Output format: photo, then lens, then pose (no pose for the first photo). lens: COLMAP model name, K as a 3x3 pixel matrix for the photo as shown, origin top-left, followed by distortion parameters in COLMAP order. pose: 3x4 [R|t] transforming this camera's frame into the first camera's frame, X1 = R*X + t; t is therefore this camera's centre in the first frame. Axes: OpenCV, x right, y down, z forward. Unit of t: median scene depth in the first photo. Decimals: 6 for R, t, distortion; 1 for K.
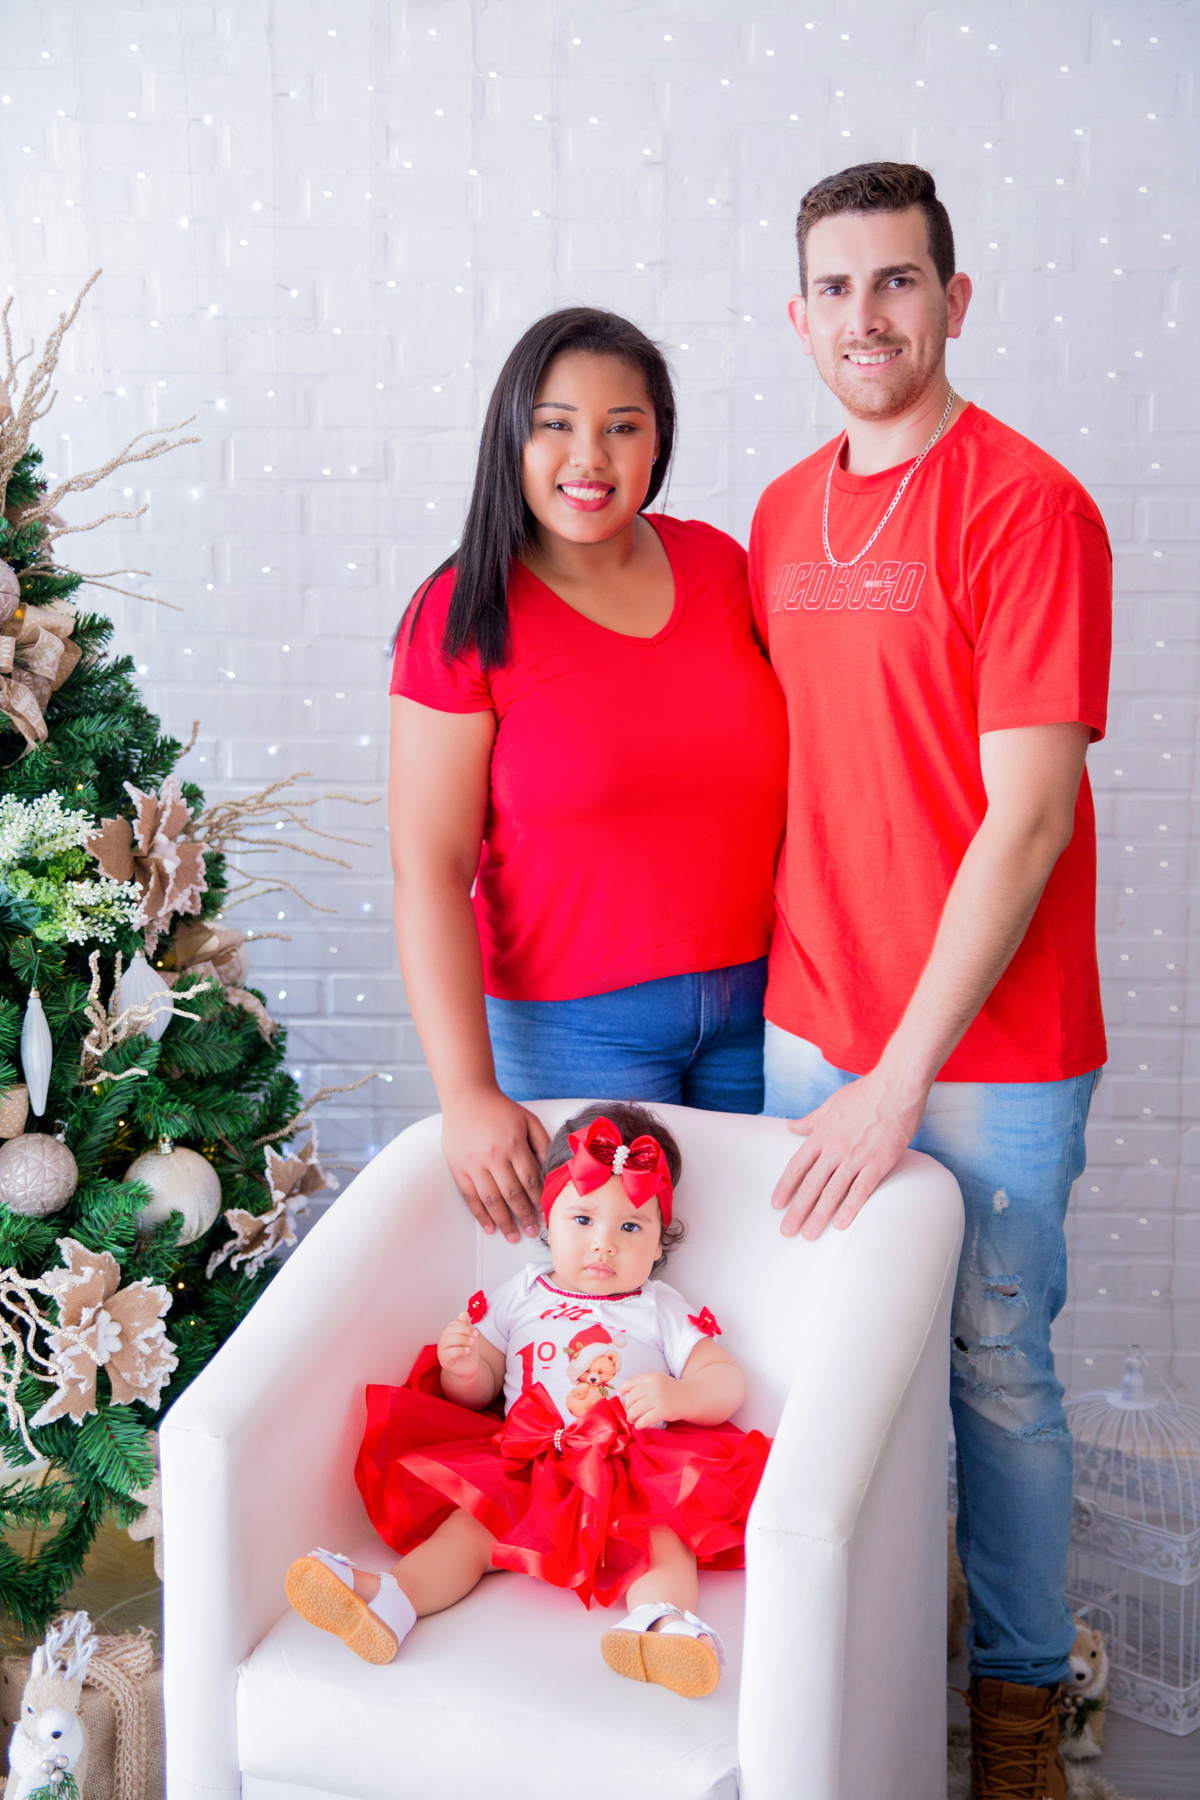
lens RADIAL K [[2332.0, 0, 583.0], [0, 2332.0, 925.4], [0, 0, 1]] dist [0.090548, 0.000000]
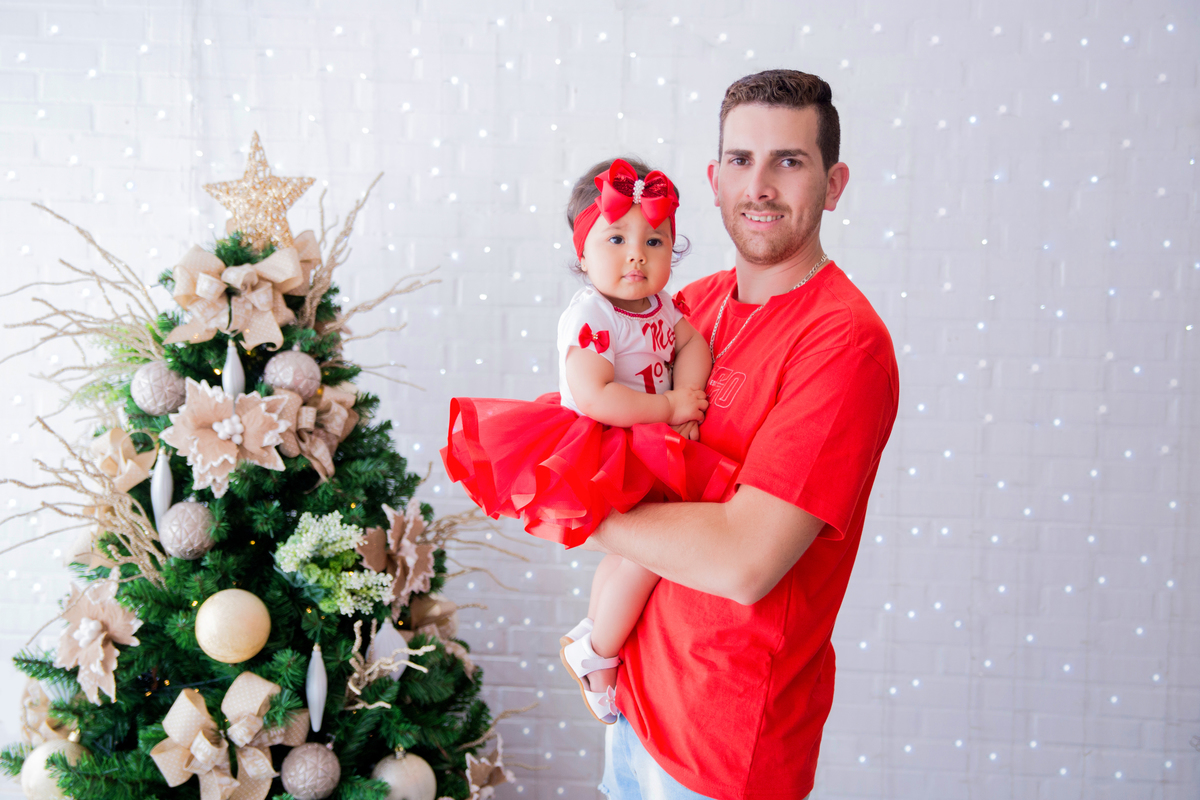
lens RADIAL K [[1376.8, 0, 580.5], [0, 1376.8, 421.1], [0, 0, 1]] dist [0.050649, 0.000000]
pose [[0.998523, 0.024442, -0.048517, -0.027485], [-0.028869, 0.995270, -0.092757, -0.035398], [0.046020, 0.094021, 0.994506, 0.119966]]
